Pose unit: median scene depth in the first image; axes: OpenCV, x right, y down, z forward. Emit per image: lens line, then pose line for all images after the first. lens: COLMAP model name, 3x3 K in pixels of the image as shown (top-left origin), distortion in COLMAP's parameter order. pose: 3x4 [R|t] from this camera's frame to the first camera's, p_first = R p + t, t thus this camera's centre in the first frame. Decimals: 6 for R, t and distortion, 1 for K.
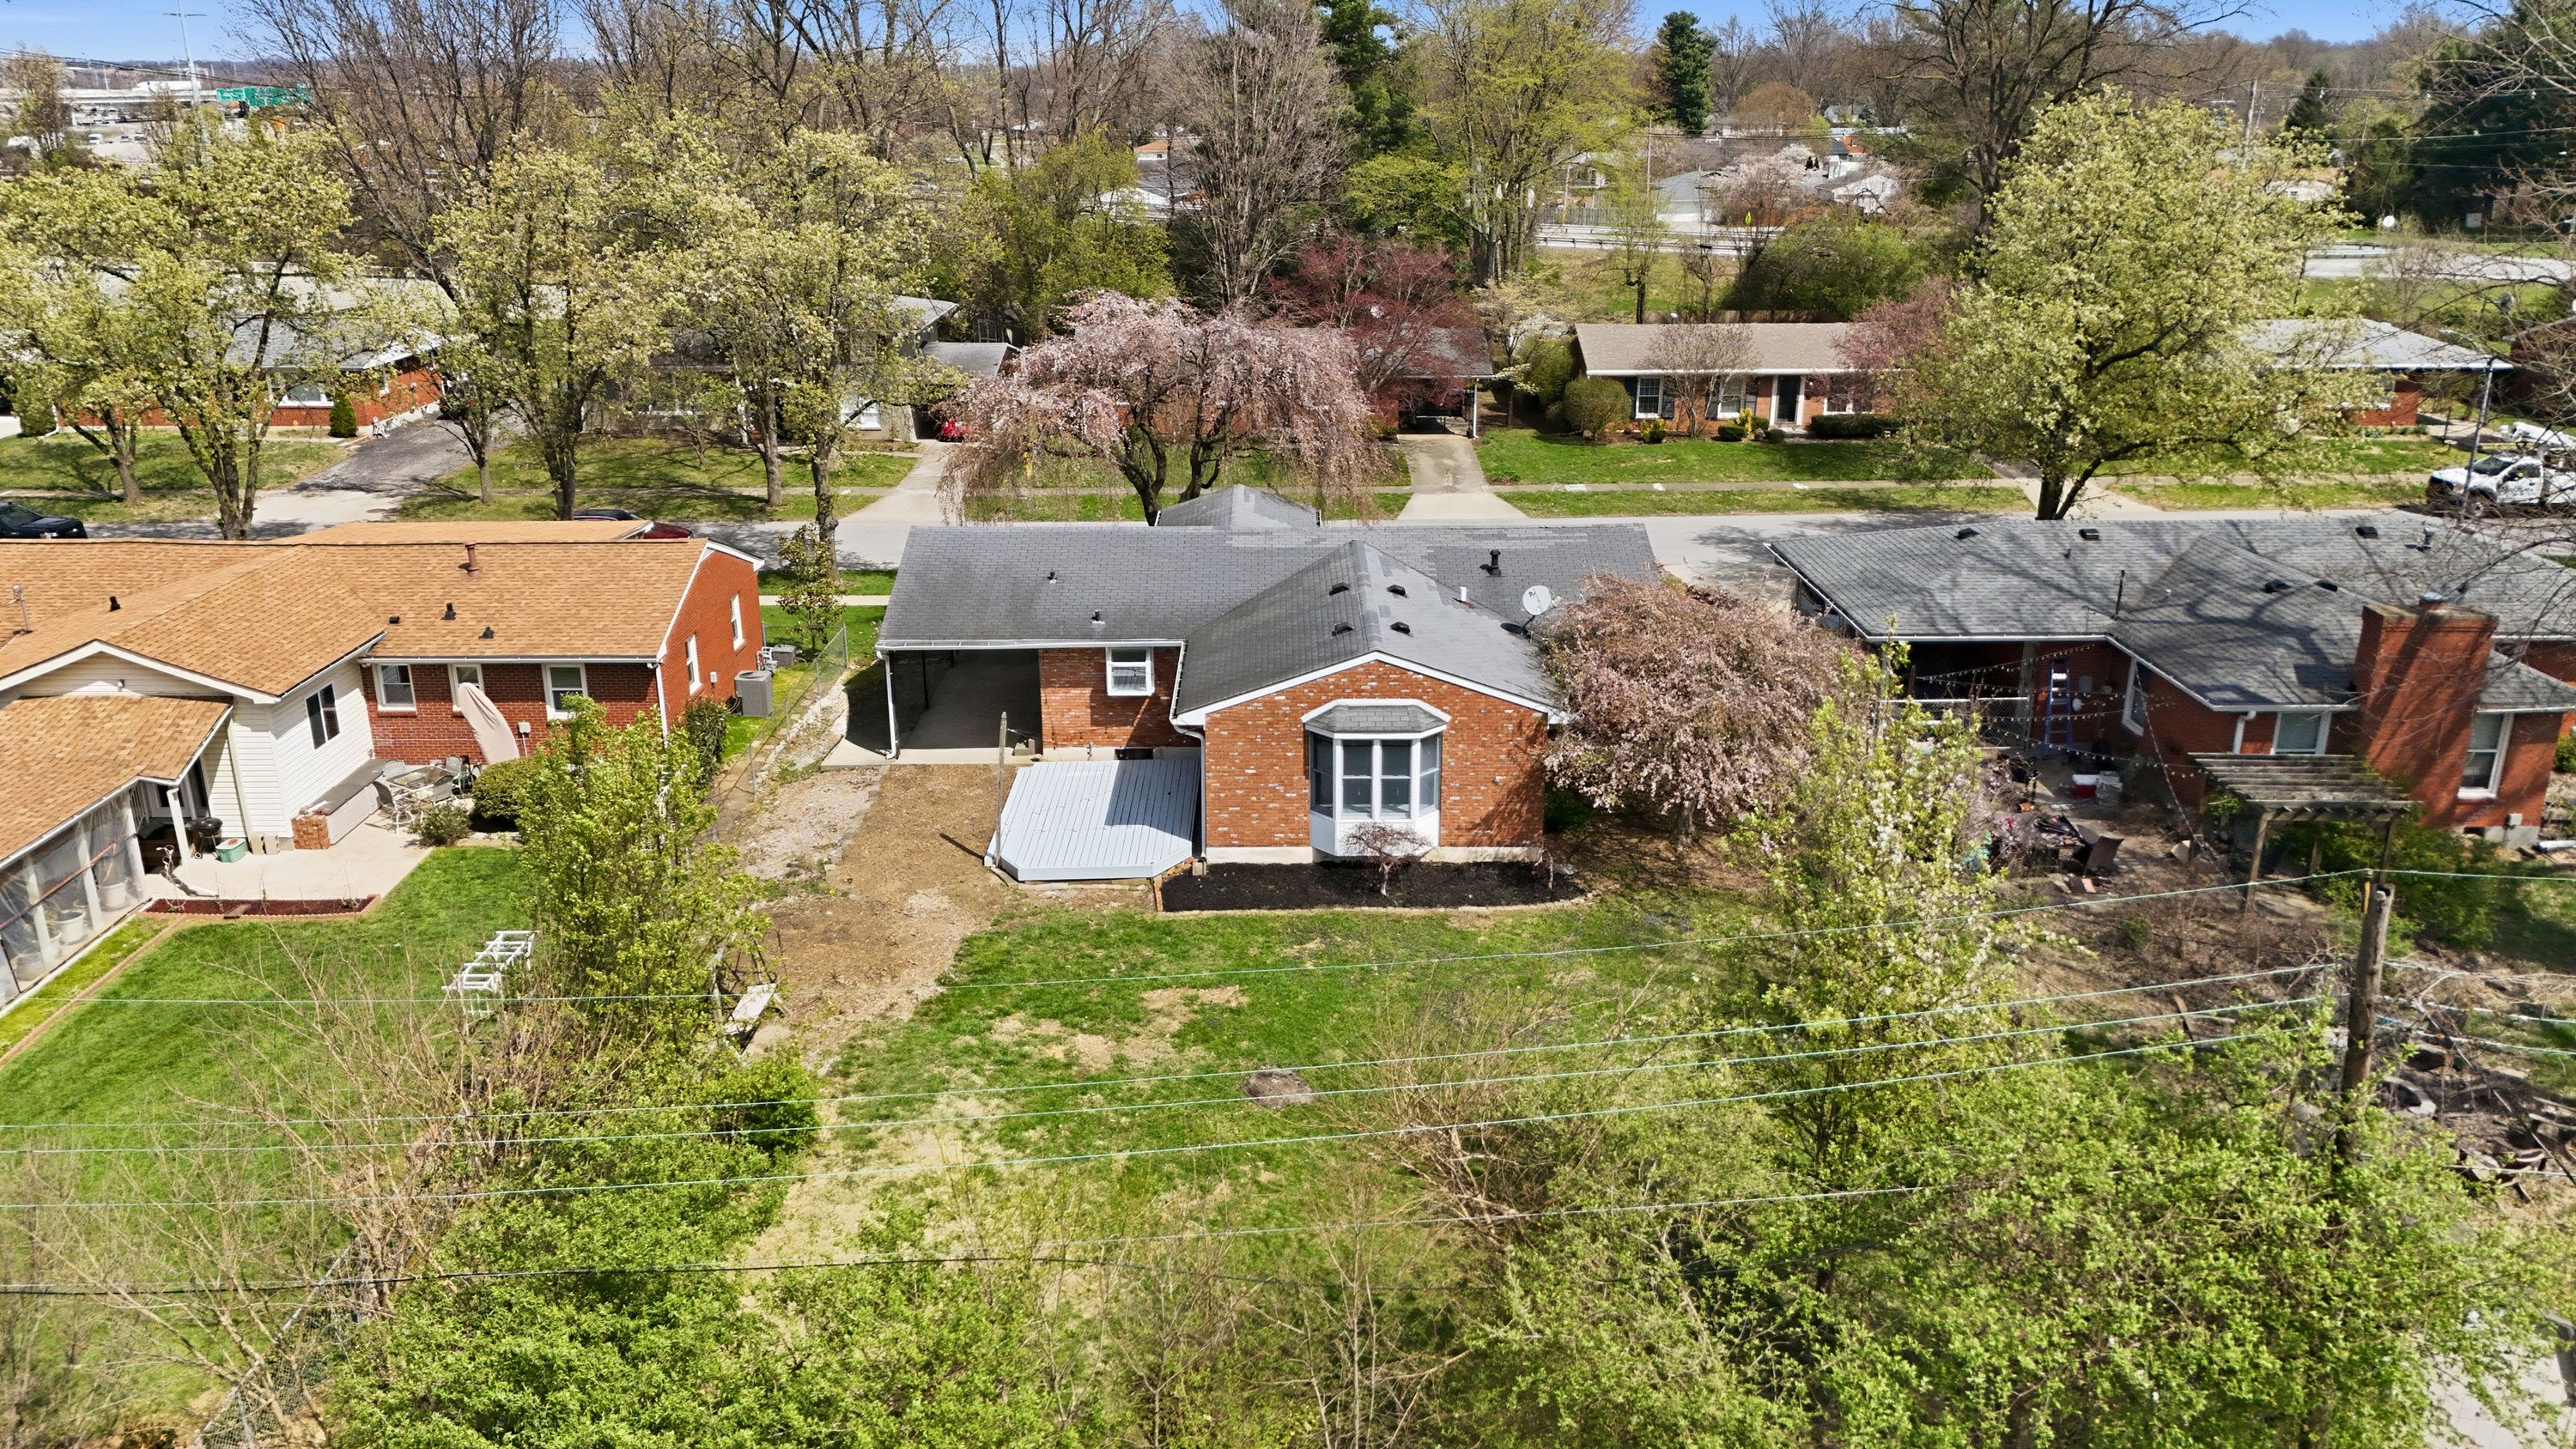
lens RADIAL K [[1882.2, 0, 1288.0], [0, 1882.2, 724.5], [0, 0, 1]] dist [0.092915, -0.087794]
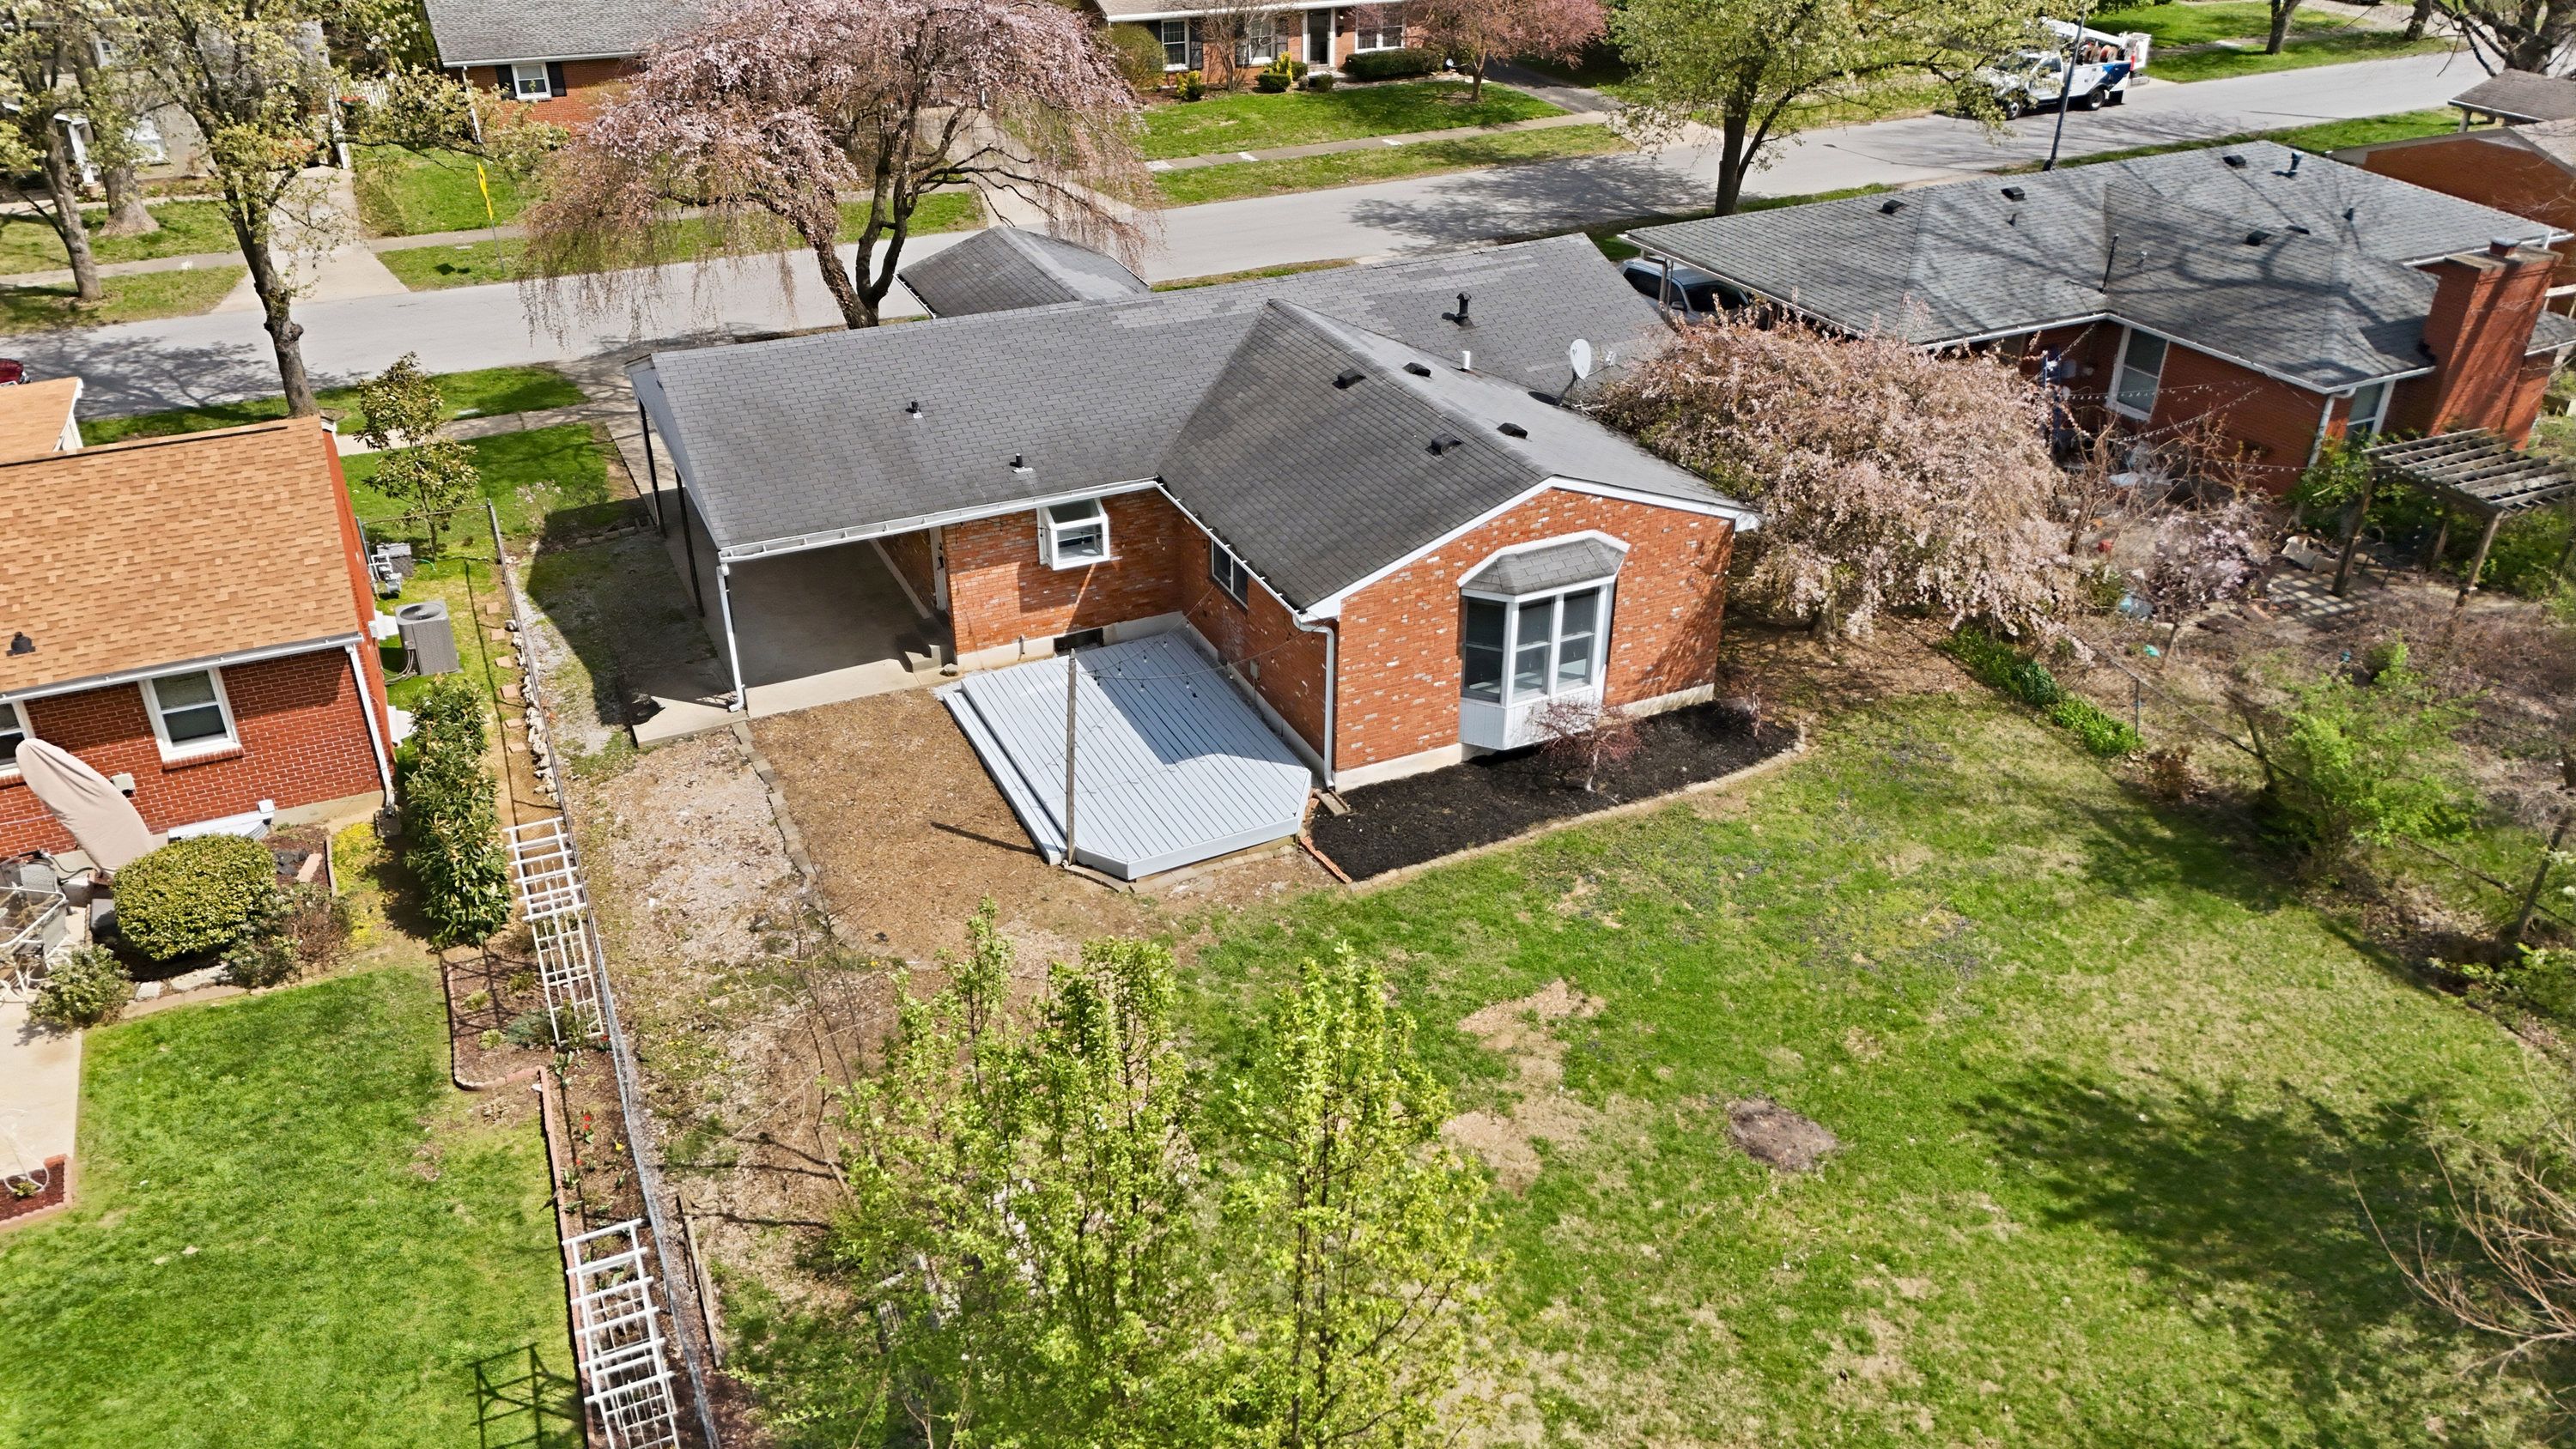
lens RADIAL K [[1882.2, 0, 1288.0], [0, 1882.2, 724.5], [0, 0, 1]] dist [0.092915, -0.087794]
pose [[0.906621, -0.202573, 0.370139, -0.298239], [0.130605, 0.968864, 0.210345, -0.099836], [-0.401224, -0.142361, 0.904849, 0.313690]]
